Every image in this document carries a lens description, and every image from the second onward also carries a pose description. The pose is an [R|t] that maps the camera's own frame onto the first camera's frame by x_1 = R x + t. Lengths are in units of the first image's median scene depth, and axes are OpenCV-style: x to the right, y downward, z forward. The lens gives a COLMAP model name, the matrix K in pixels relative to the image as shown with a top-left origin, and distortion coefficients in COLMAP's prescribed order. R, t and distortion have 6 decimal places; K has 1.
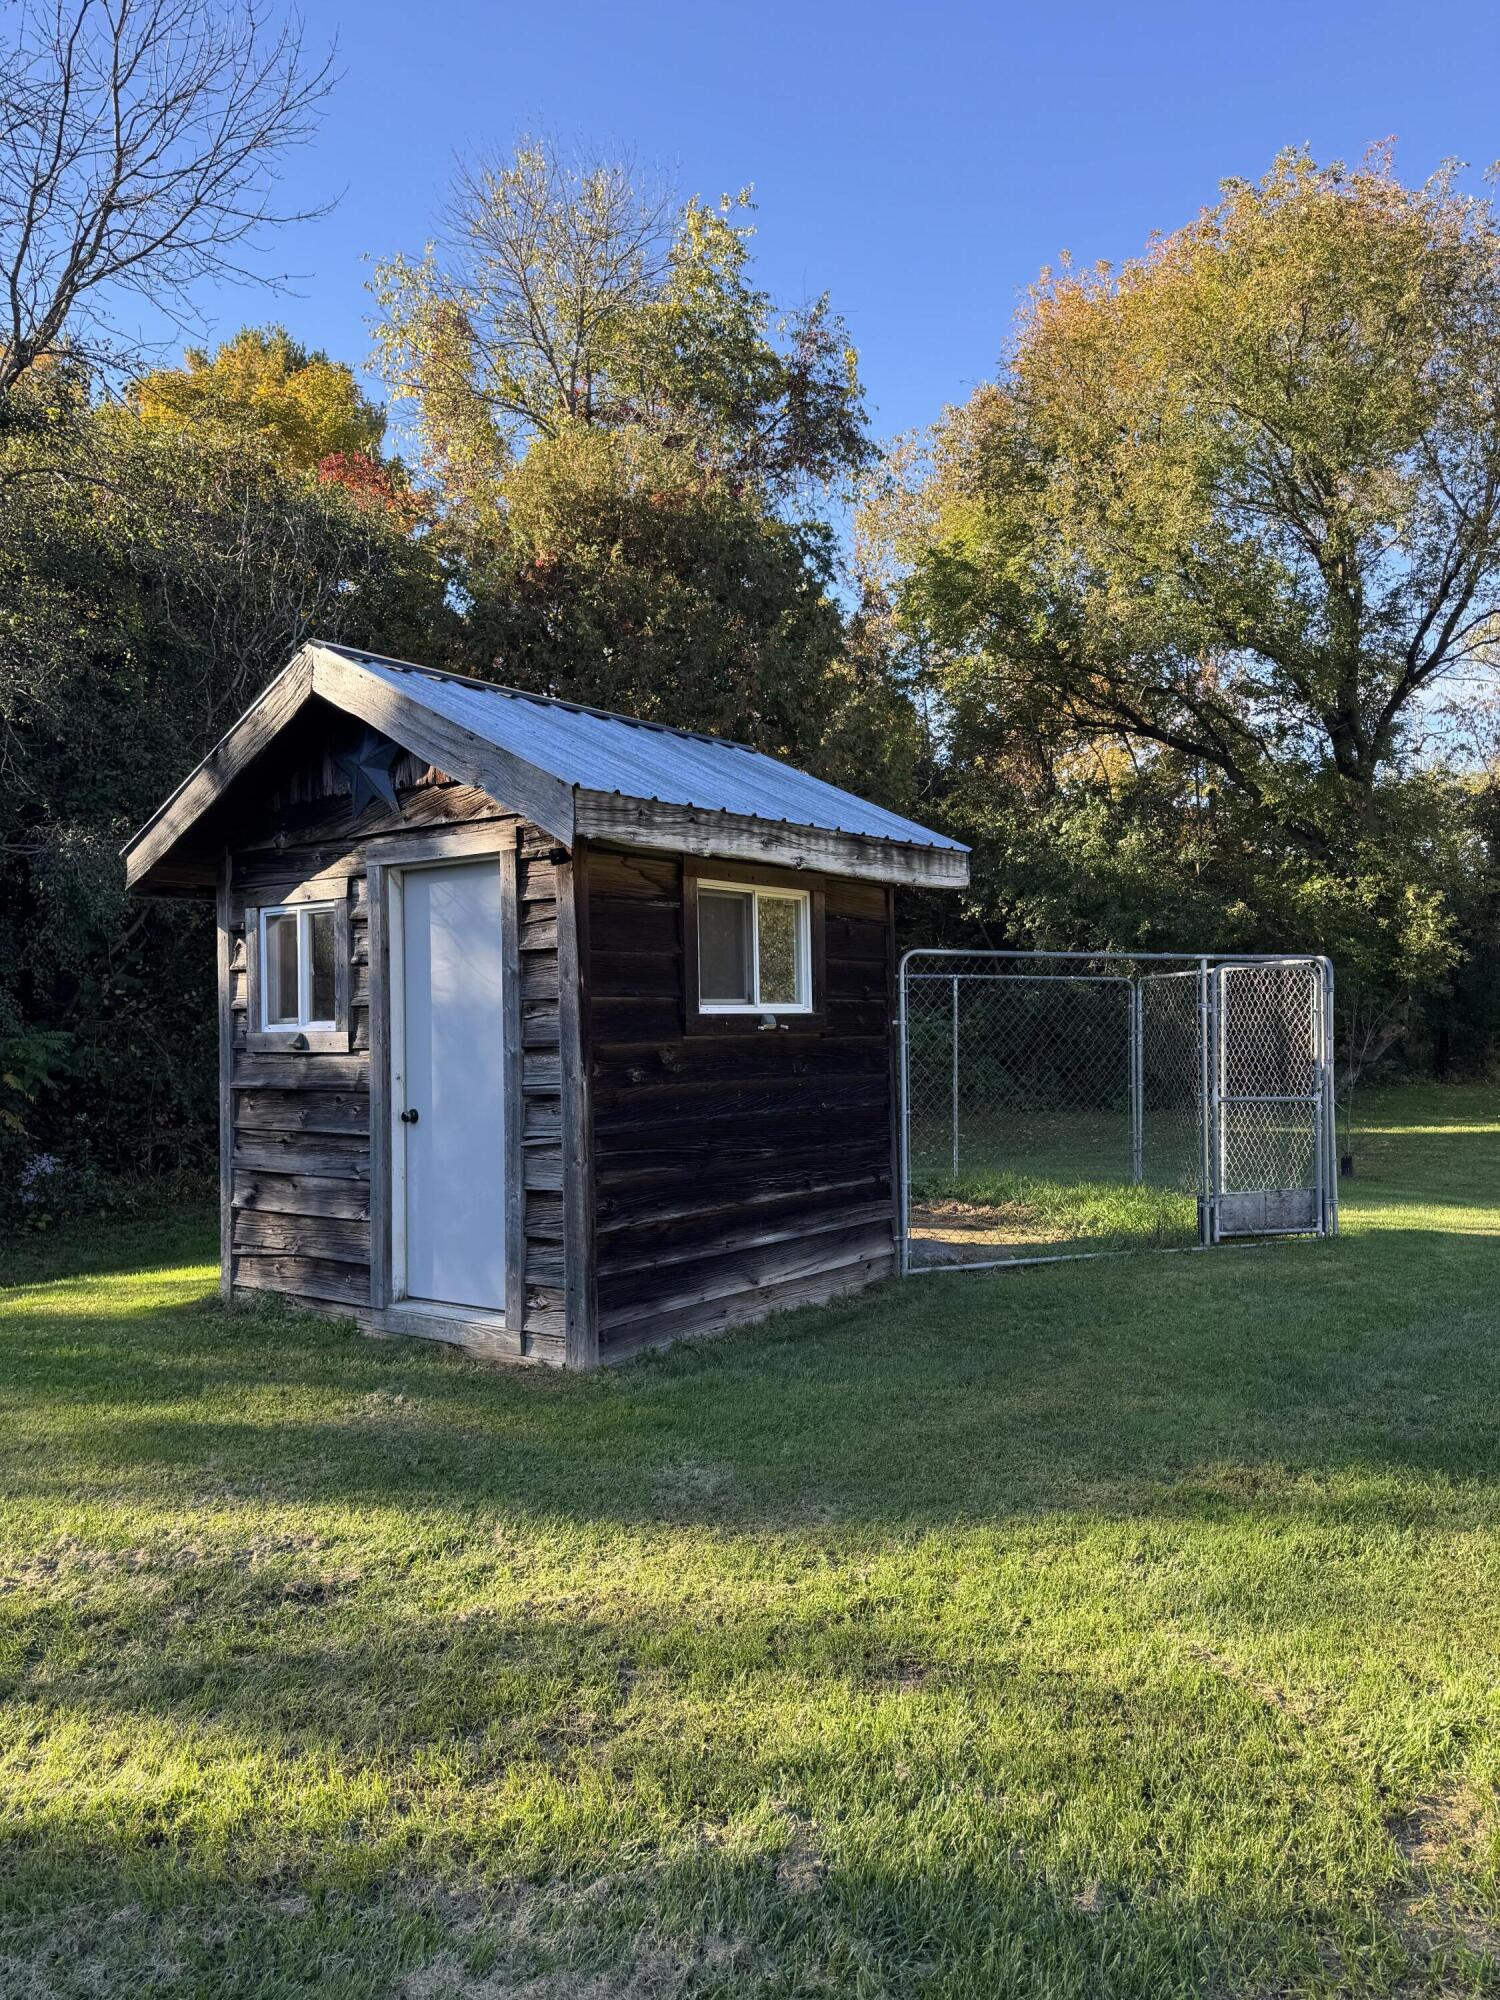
lens RADIAL K [[1384.9, 0, 750.0], [0, 1384.9, 1000.0], [0, 0, 1]] dist [0.086610, -0.000691]
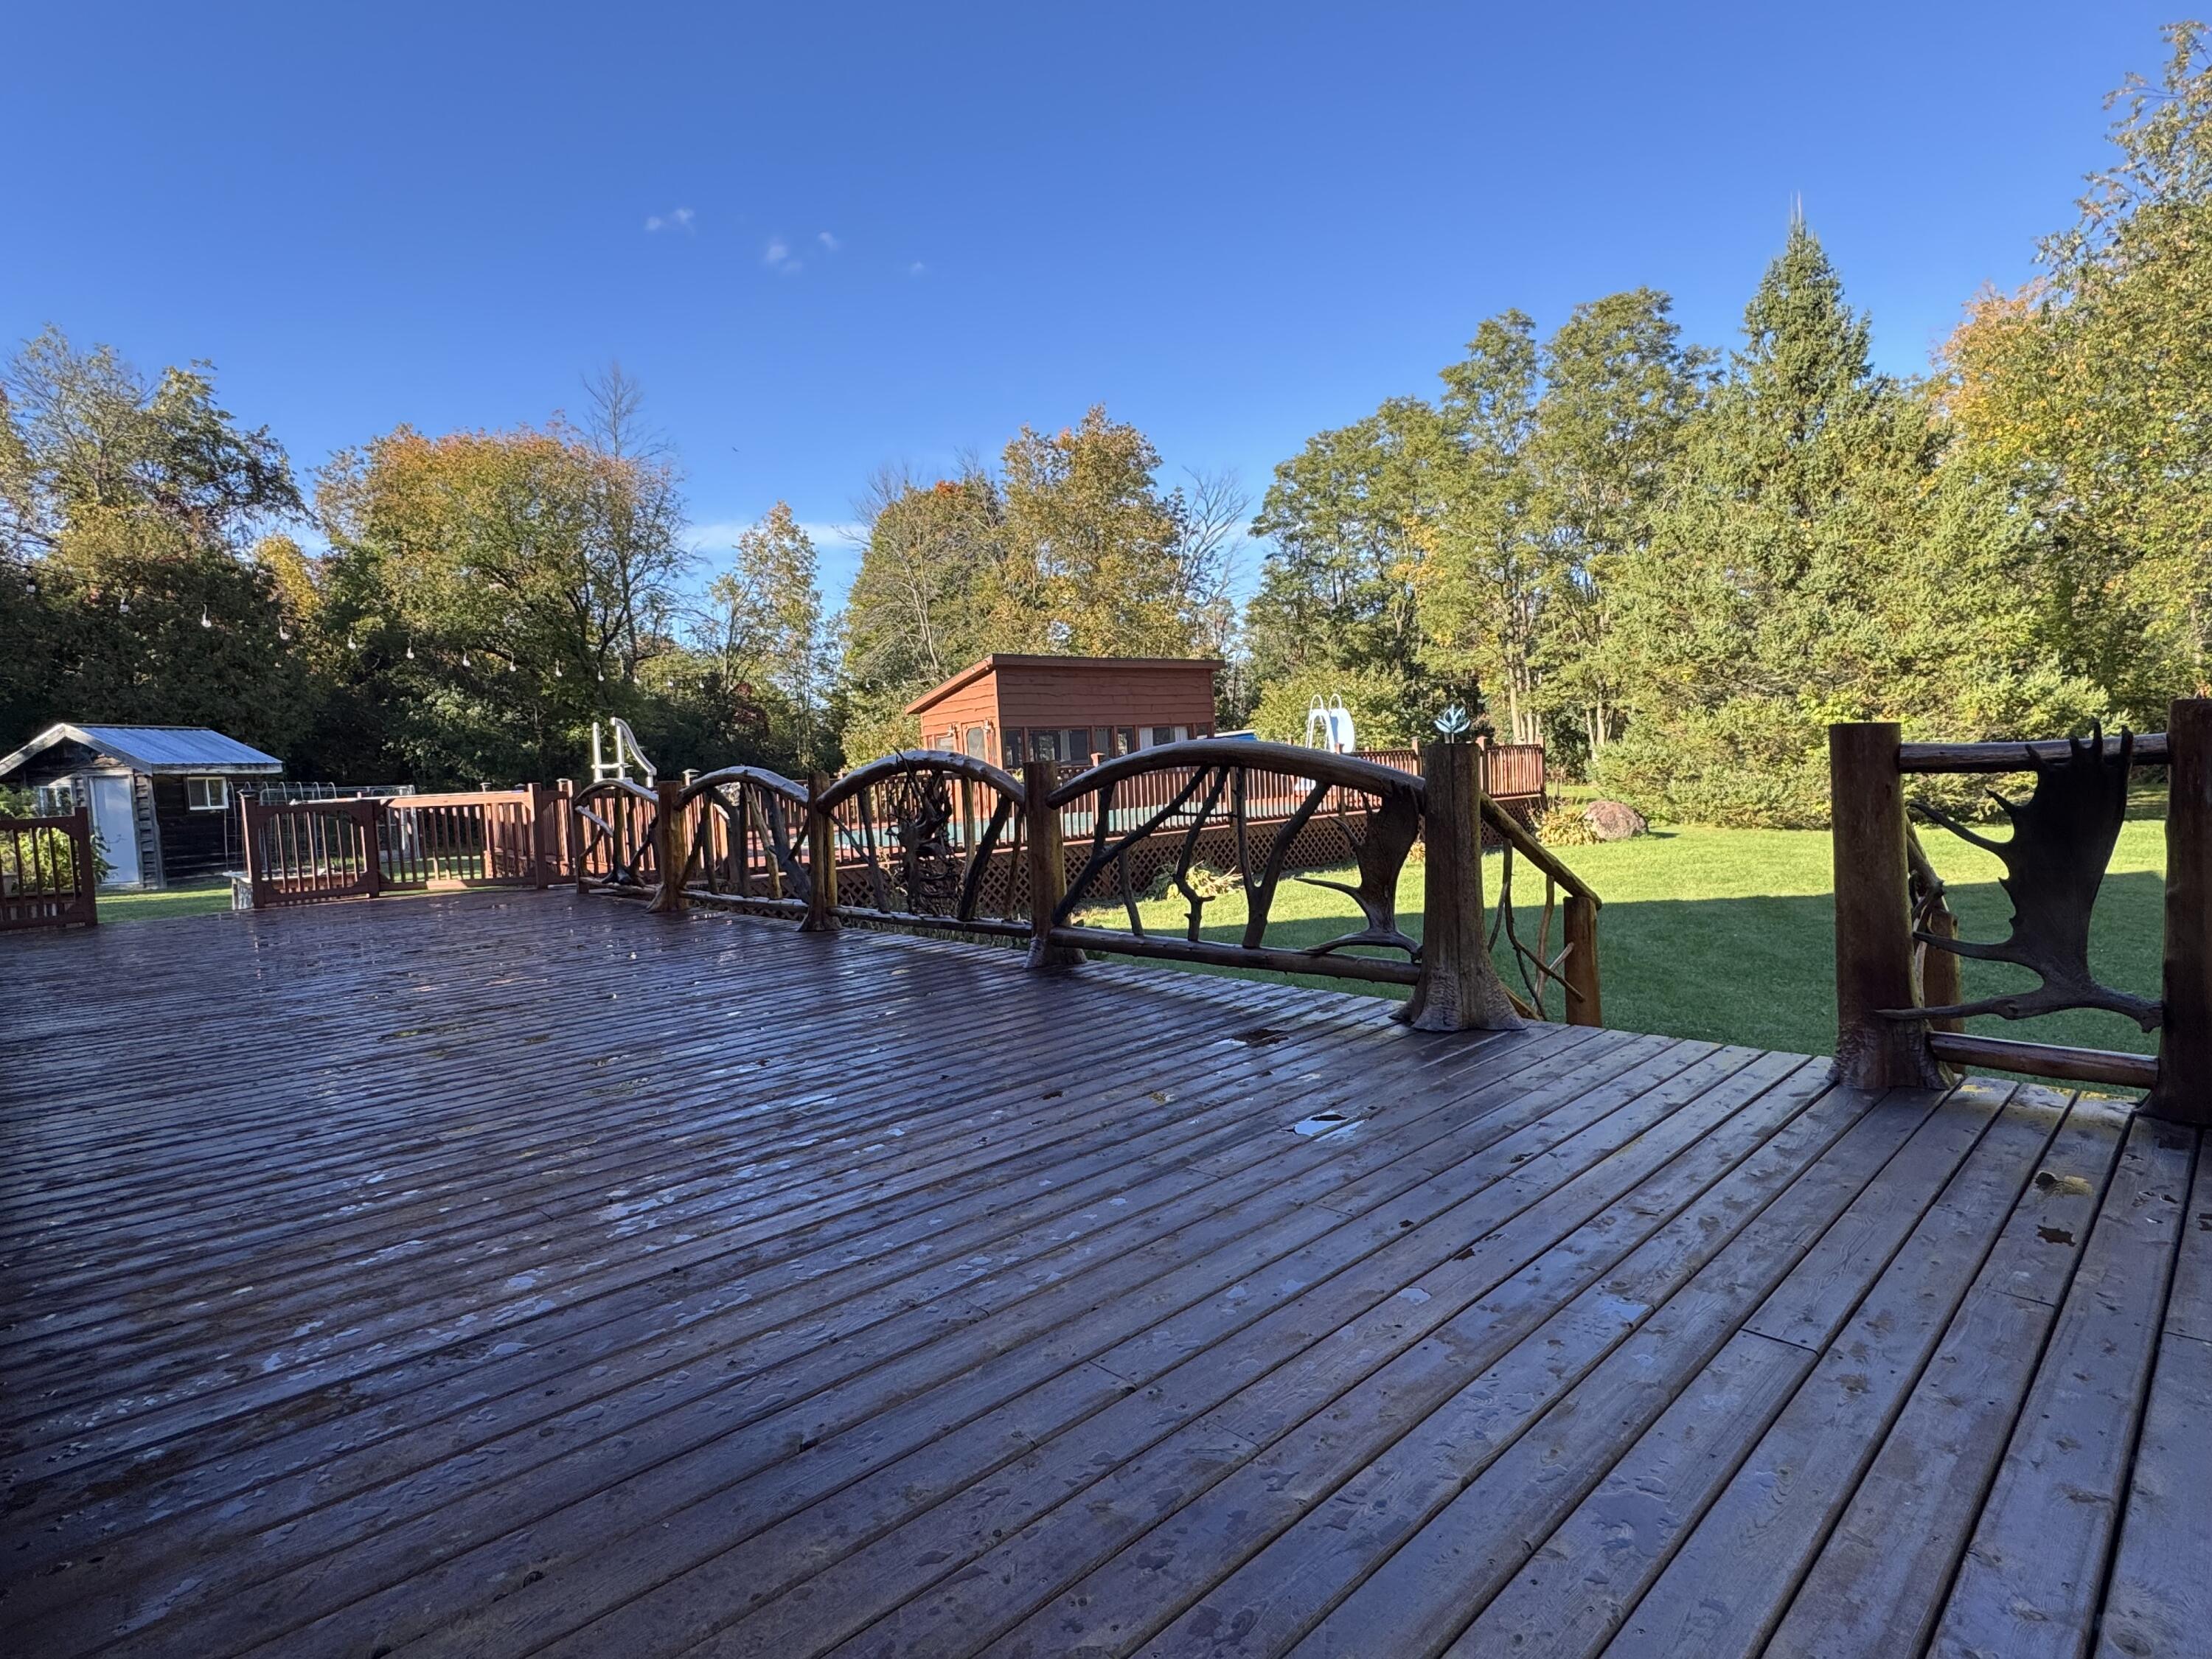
lens RADIAL K [[1137.7, 0, 1106.0], [0, 1137.7, 829.5], [0, 0, 1]] dist [0.000911, 0.000194]
pose [[0.817017, -0.055633, 0.573923, 0.235010], [0.025941, 0.997873, 0.059800, -0.062750], [-0.576029, -0.033970, 0.816723, -3.259238]]
